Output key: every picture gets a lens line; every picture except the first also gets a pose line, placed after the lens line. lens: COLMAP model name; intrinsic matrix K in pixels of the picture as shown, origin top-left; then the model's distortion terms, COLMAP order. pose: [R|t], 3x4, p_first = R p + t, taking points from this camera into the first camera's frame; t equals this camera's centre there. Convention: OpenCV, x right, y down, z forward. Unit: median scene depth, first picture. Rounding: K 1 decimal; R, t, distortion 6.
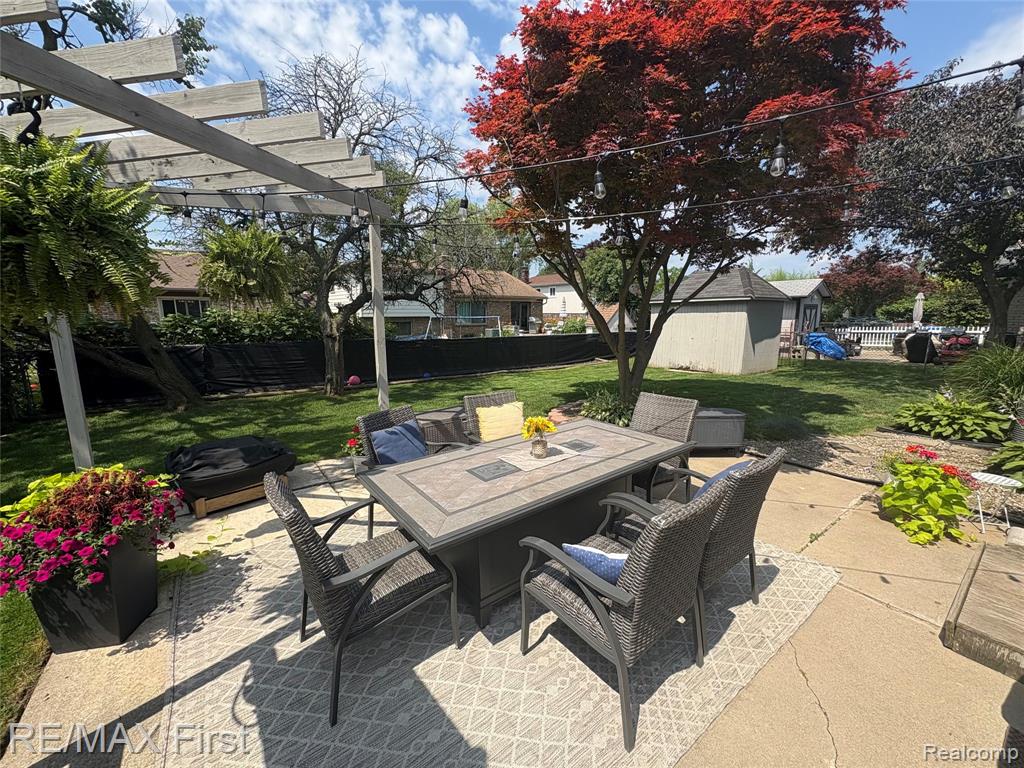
lens RADIAL K [[412.4, 0, 508.8], [0, 412.4, 385.1], [0, 0, 1]] dist [0.000823, -0.000441]
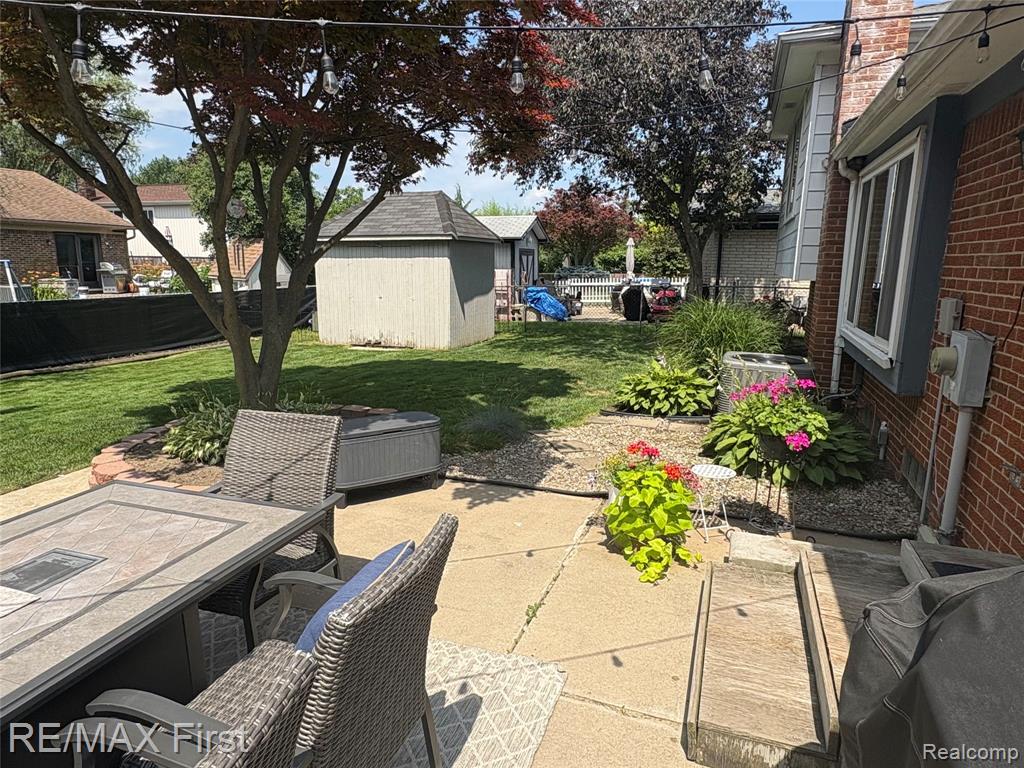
lens RADIAL K [[618.4, 0, 512.0], [0, 618.4, 384.0], [0, 0, 1]] dist [0.000173, -0.000606]
pose [[0.833081, -0.097366, 0.544514, 0.129981], [0.082876, 0.995245, 0.051165, -0.017819], [-0.546907, 0.002502, 0.837190, 0.123399]]
